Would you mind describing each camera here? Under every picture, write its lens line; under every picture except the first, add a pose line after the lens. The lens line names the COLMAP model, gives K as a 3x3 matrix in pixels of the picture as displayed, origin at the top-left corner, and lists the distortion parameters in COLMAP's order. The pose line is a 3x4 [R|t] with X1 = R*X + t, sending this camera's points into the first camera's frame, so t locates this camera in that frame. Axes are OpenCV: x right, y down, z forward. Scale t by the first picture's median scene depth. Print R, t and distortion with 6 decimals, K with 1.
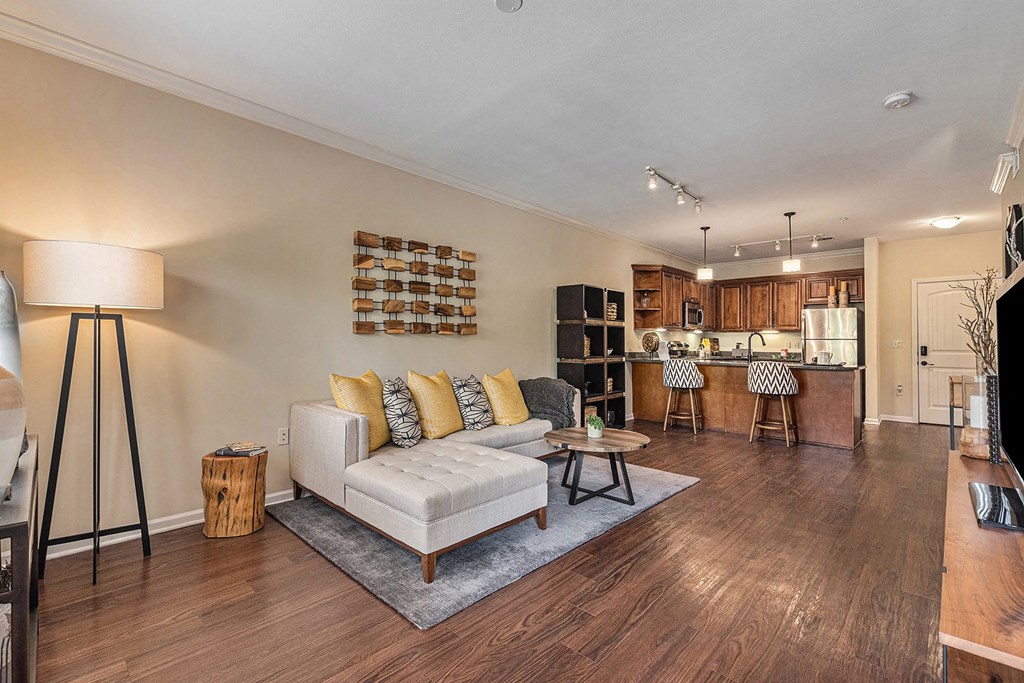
lens RADIAL K [[454.0, 0, 523.6], [0, 454.0, 341.4], [0, 0, 1]] dist [0.026316, -0.000293]
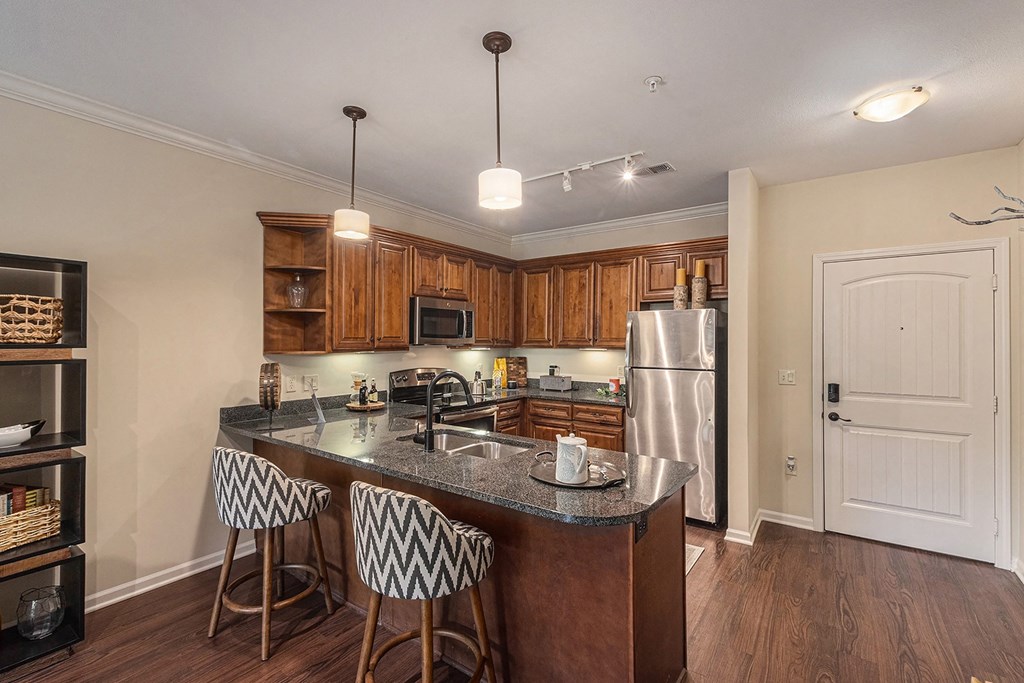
lens RADIAL K [[454.0, 0, 514.3], [0, 454.0, 345.1], [0, 0, 1]] dist [0.026316, -0.000293]
pose [[0.994319, -0.006361, 0.106249, 0.424442], [0.004614, 0.999850, 0.016680, -0.040061], [-0.106340, -0.016095, 0.994200, 0.491462]]
